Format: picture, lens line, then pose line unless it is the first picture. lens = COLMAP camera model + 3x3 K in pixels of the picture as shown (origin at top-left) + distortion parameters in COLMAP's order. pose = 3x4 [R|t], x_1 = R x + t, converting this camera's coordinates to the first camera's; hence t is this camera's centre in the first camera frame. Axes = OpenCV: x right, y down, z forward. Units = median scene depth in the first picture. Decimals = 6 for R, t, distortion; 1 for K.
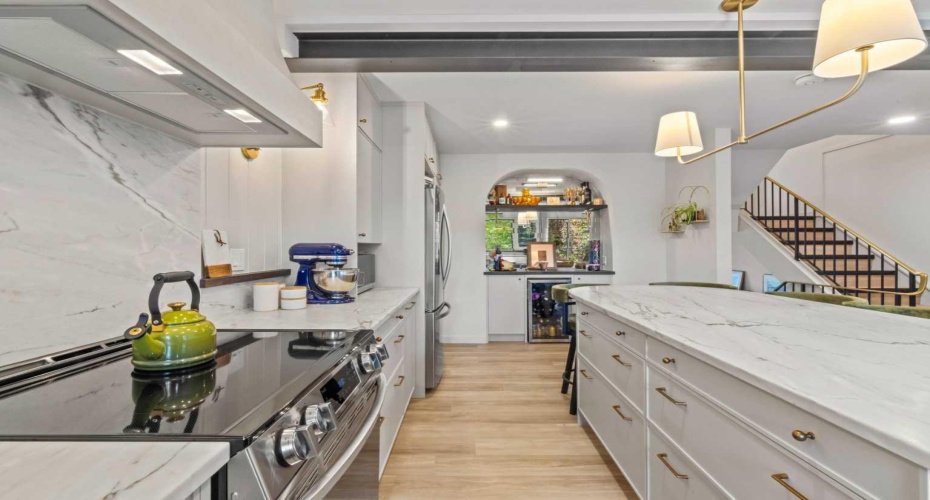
lens RADIAL K [[420.5, 0, 465.0], [0, 420.5, 250.0], [0, 0, 1]] dist [-0.000728, -0.000220]
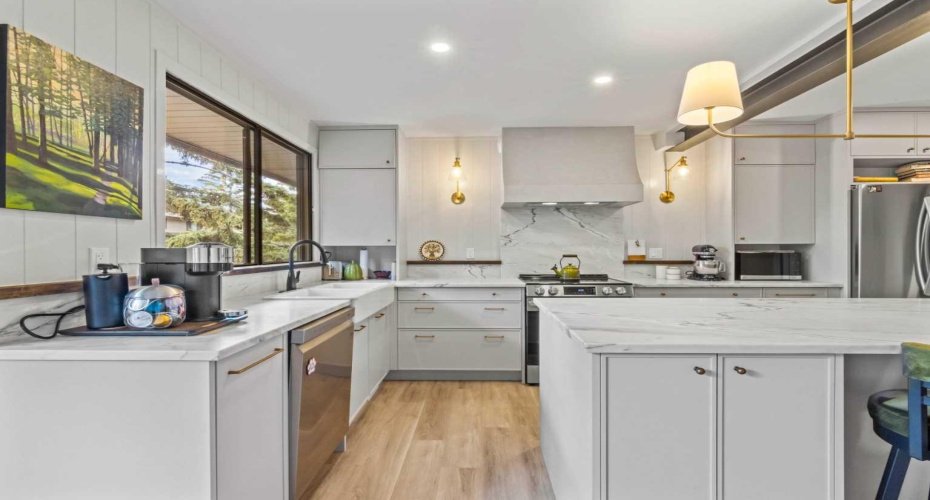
lens RADIAL K [[420.5, 0, 465.0], [0, 420.5, 250.0], [0, 0, 1]] dist [-0.000728, -0.000220]
pose [[-0.044440, -0.000890, -0.999012, 1.585129], [-0.003257, 0.999994, -0.000746, 0.010569], [0.999007, 0.003221, -0.044443, 0.157865]]
